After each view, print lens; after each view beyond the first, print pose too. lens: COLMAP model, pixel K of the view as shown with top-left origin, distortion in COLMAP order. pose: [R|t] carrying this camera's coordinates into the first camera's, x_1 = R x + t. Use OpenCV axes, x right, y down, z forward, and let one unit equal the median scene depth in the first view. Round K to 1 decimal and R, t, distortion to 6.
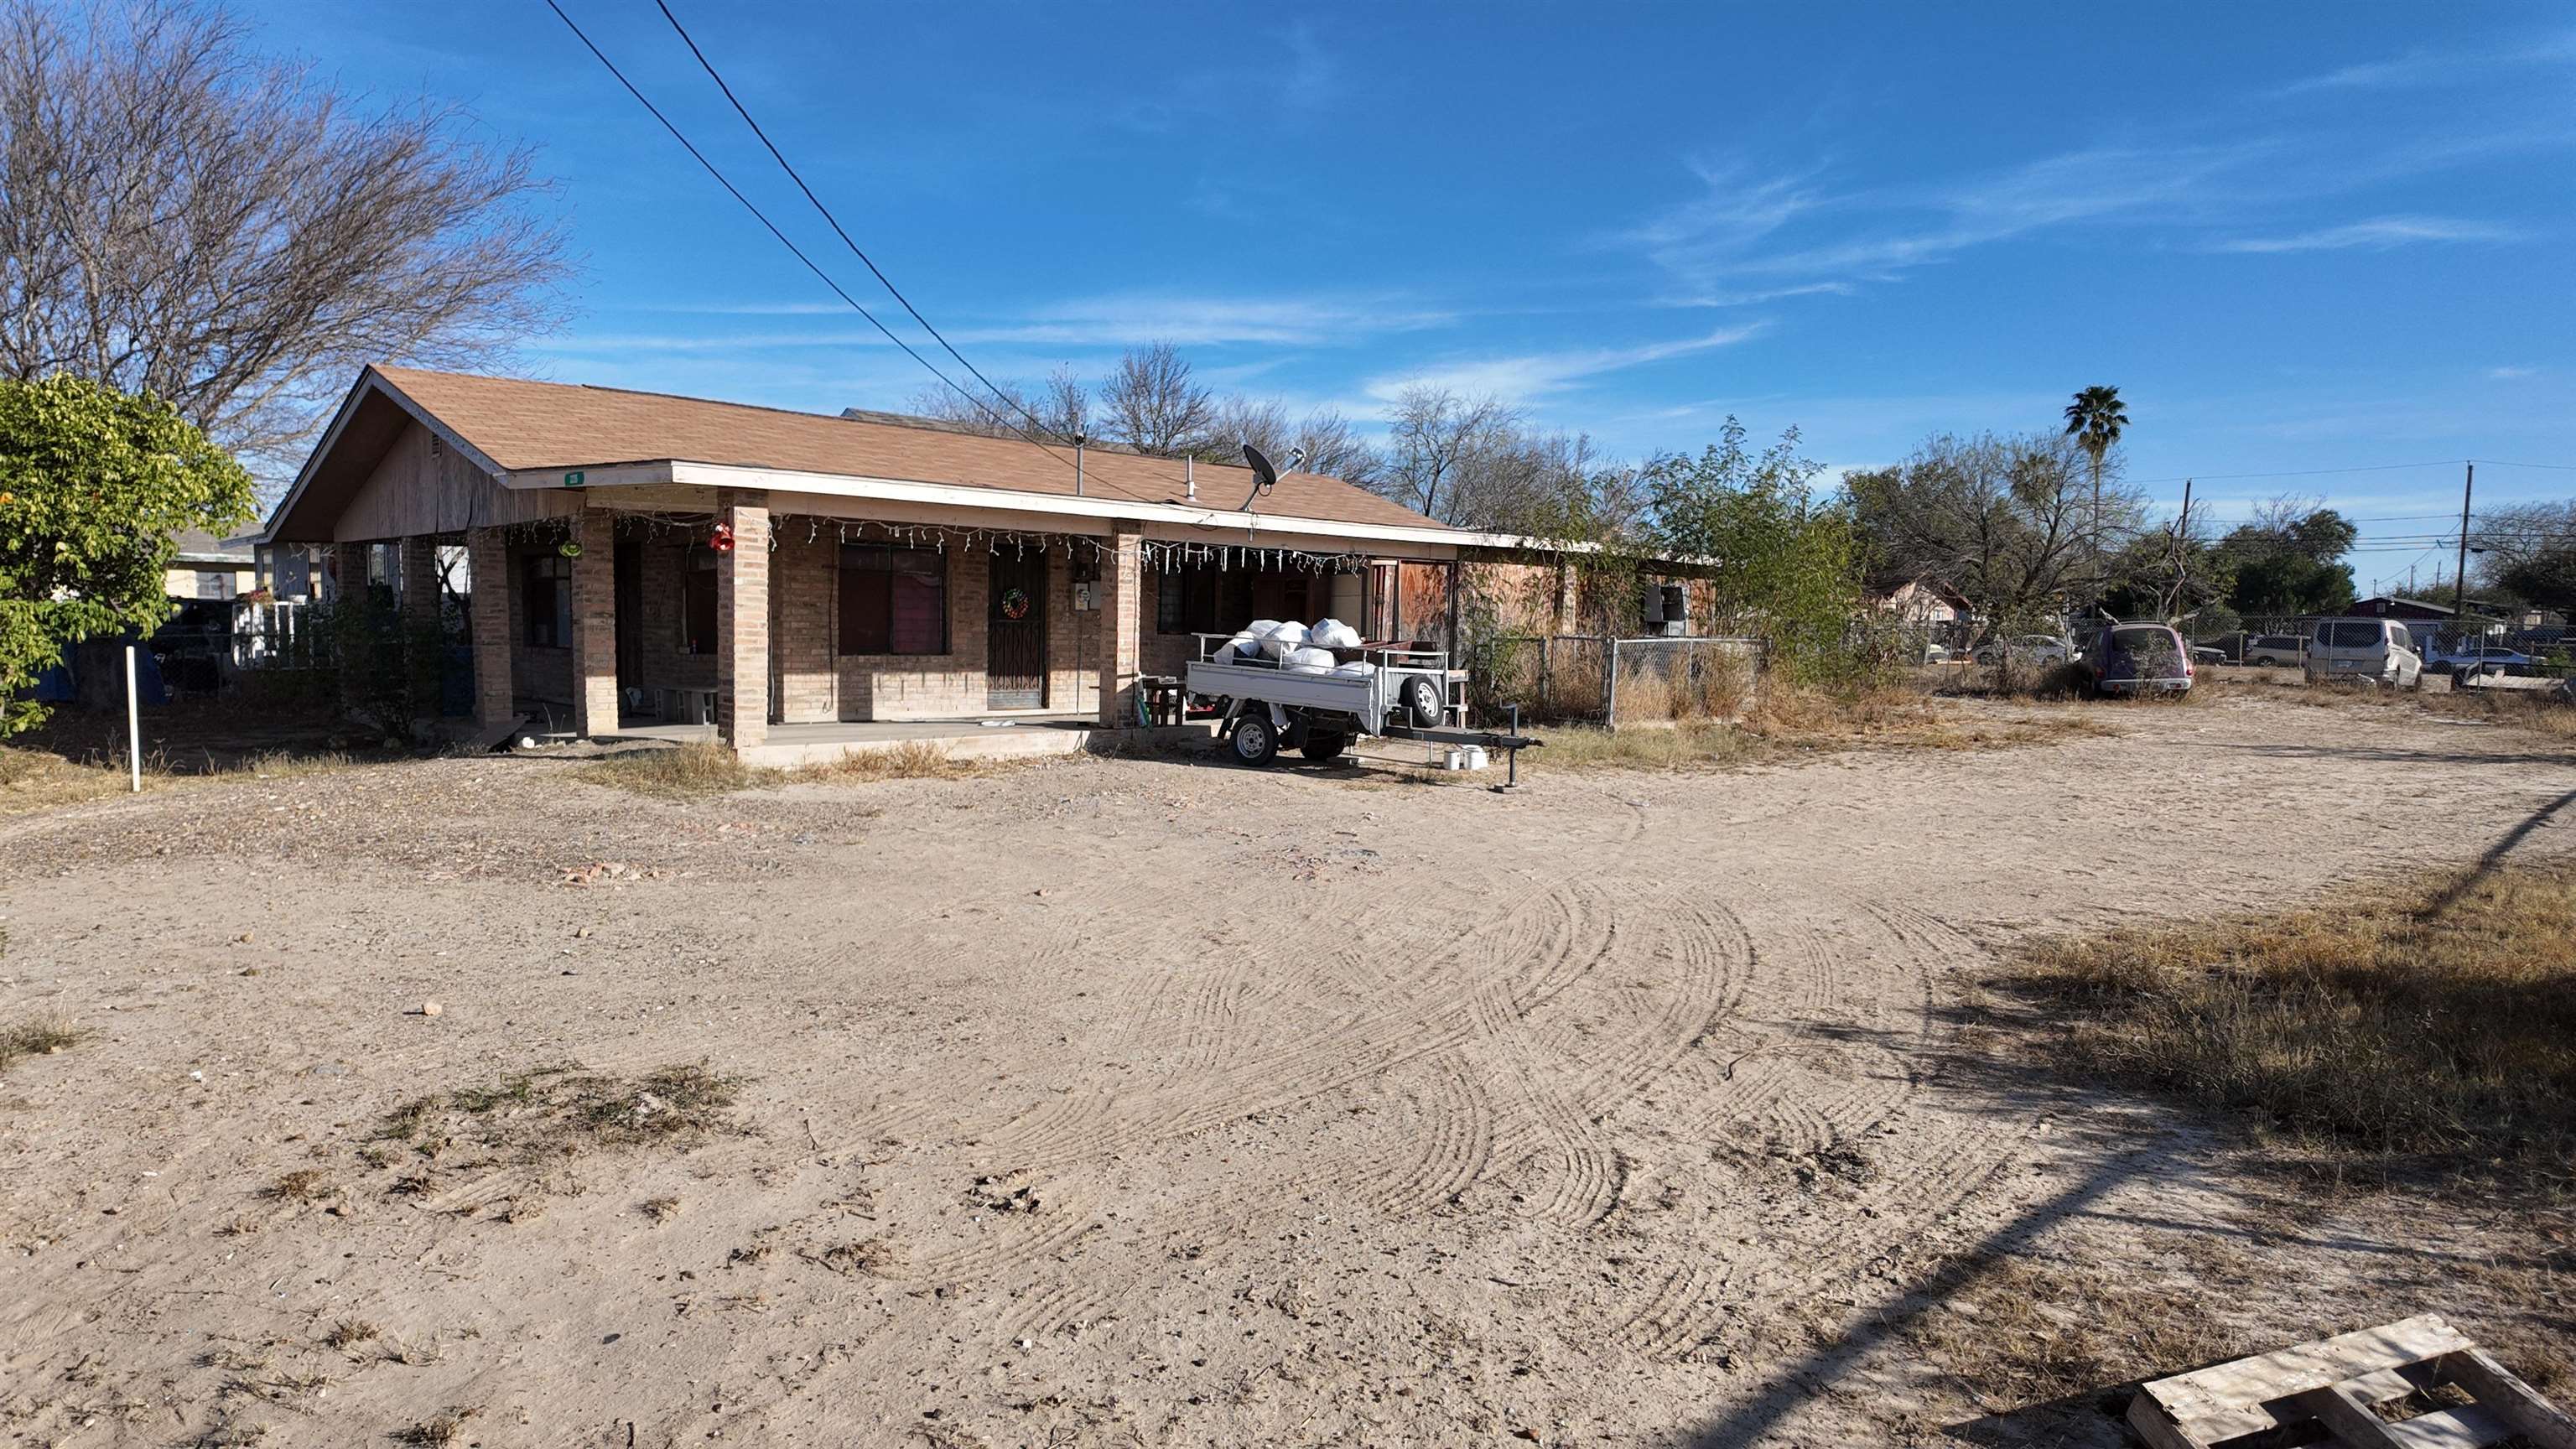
lens RADIAL K [[1529.7, 0, 1288.0], [0, 1529.7, 730.4], [0, 0, 1]] dist [0.052673, -0.000286]
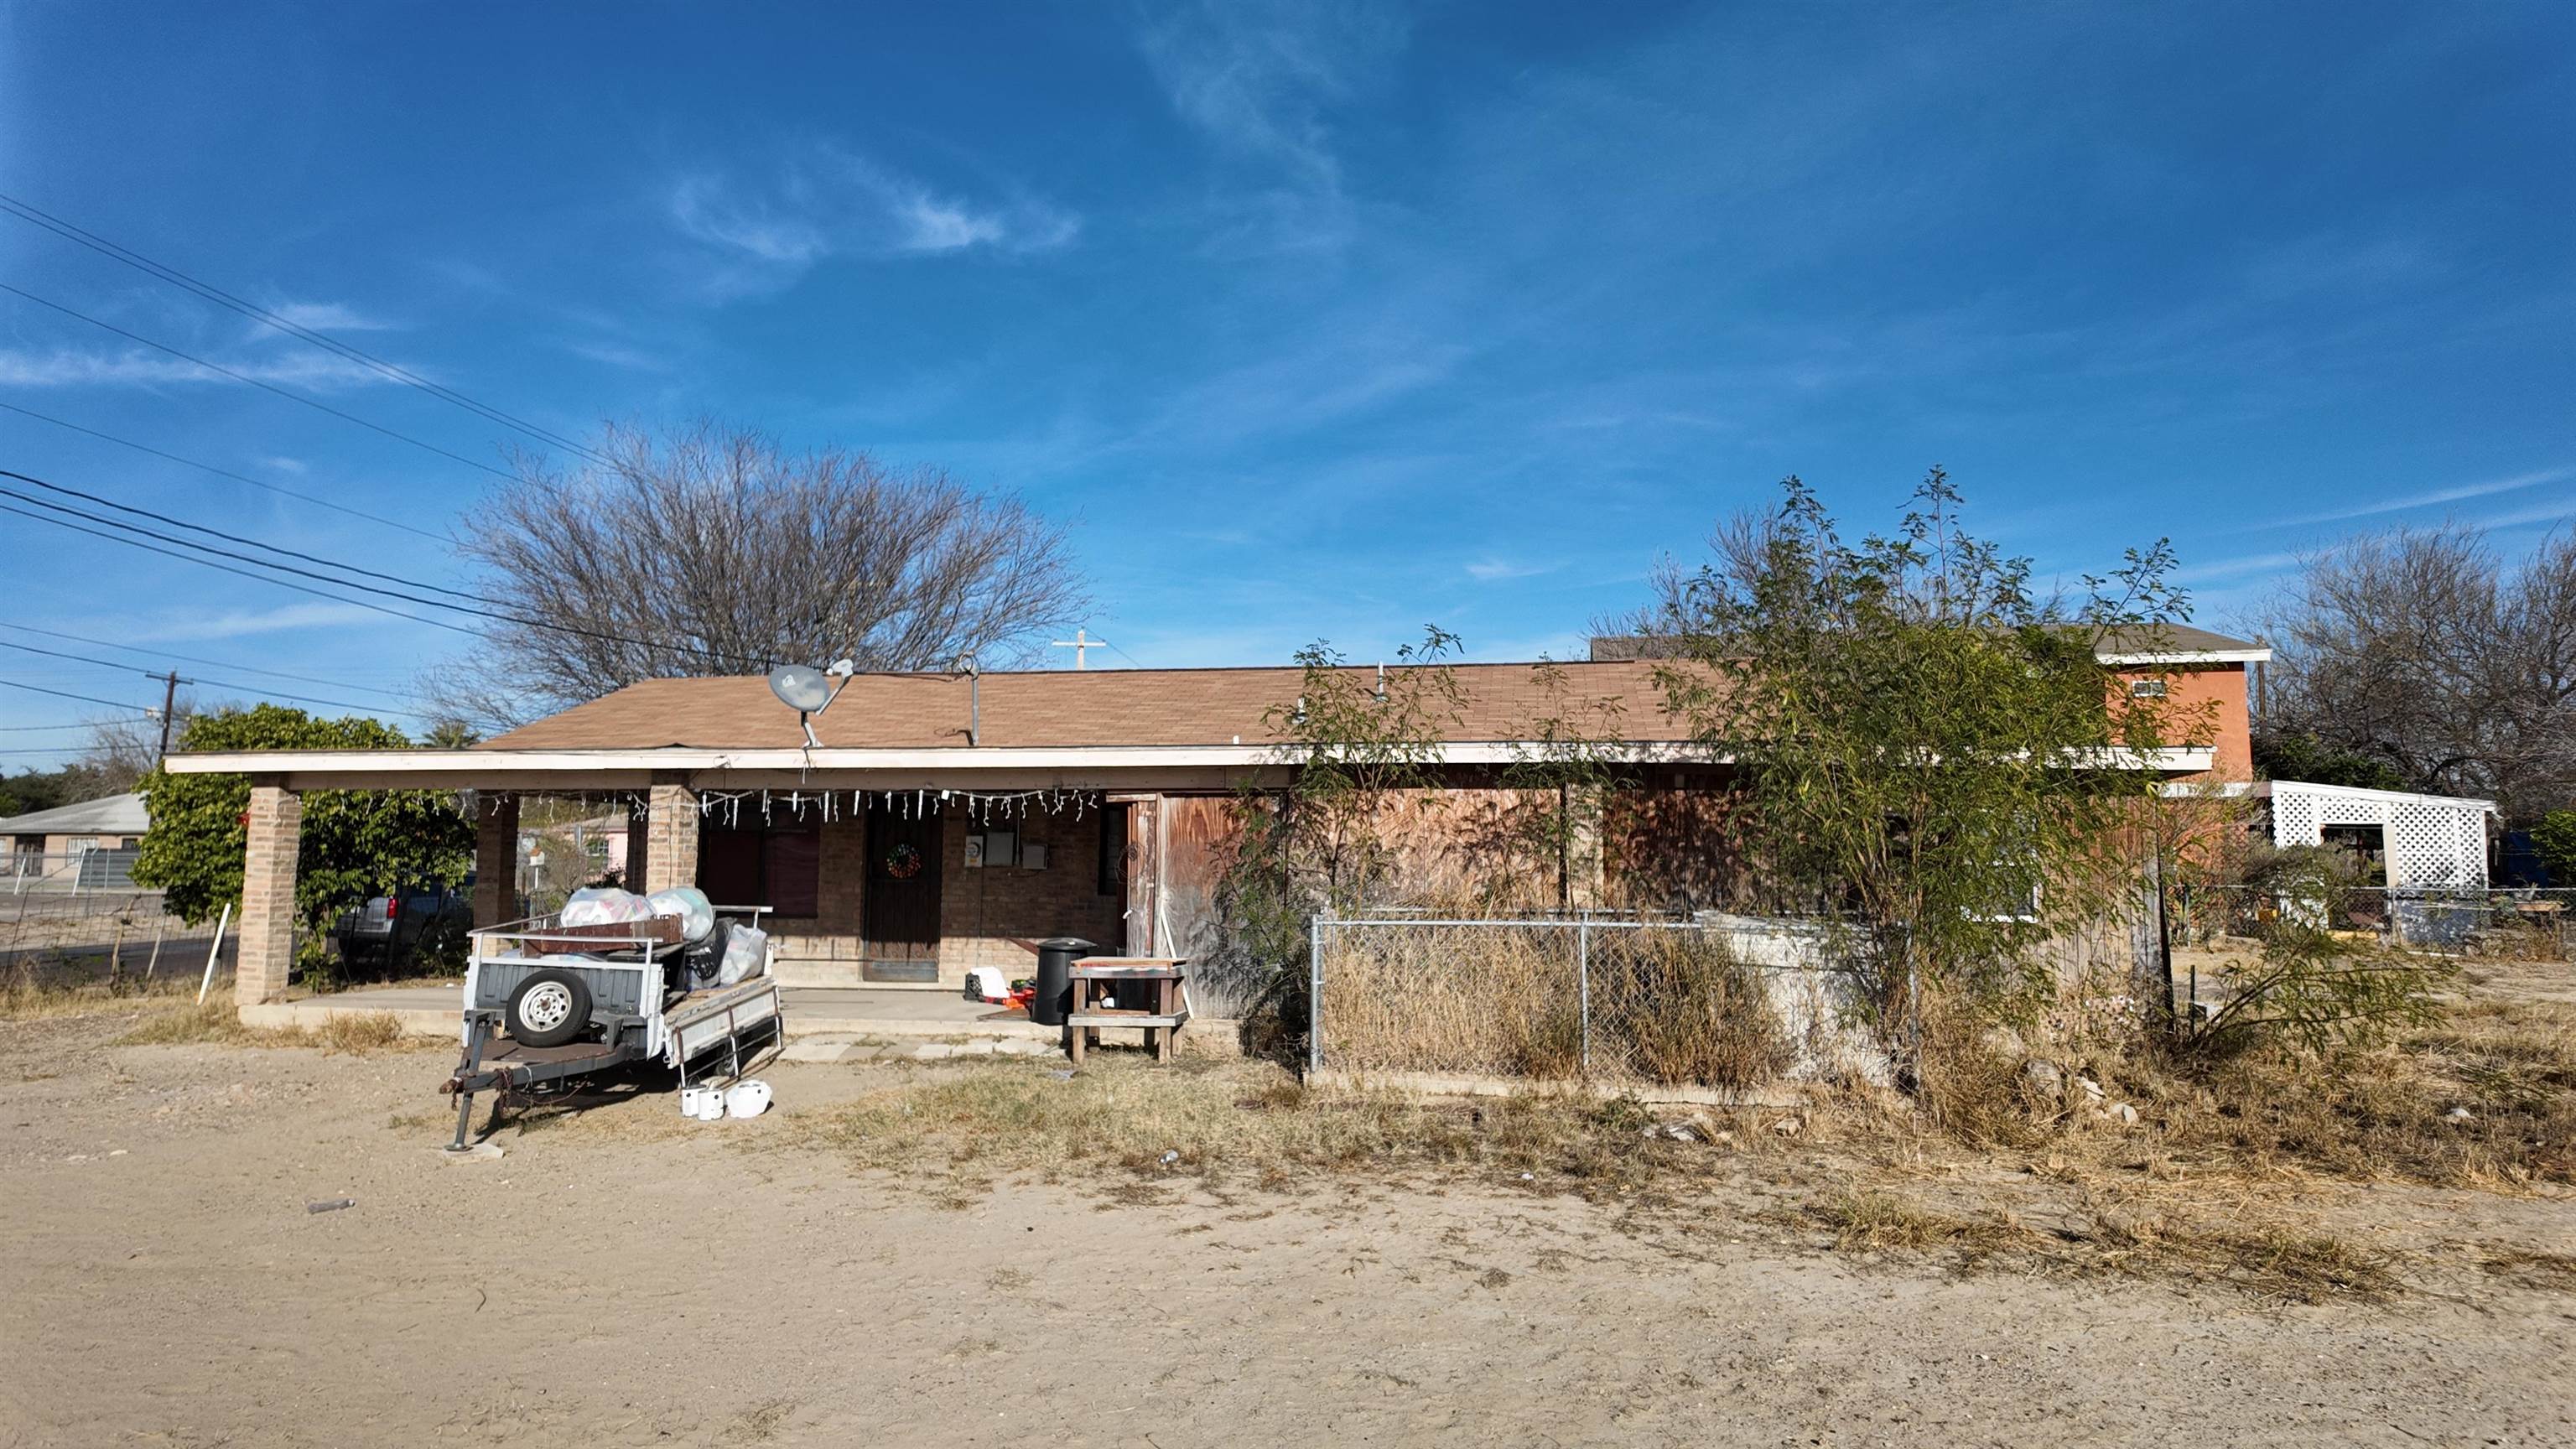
lens RADIAL K [[1529.7, 0, 1288.2], [0, 1529.7, 715.6], [0, 0, 1]] dist [0.052673, -0.000286]
pose [[0.557964, -0.084023, -0.825601, 0.716788], [-0.052967, 0.989227, -0.136471, -0.058198], [0.828173, 0.119875, 0.547503, 0.706378]]
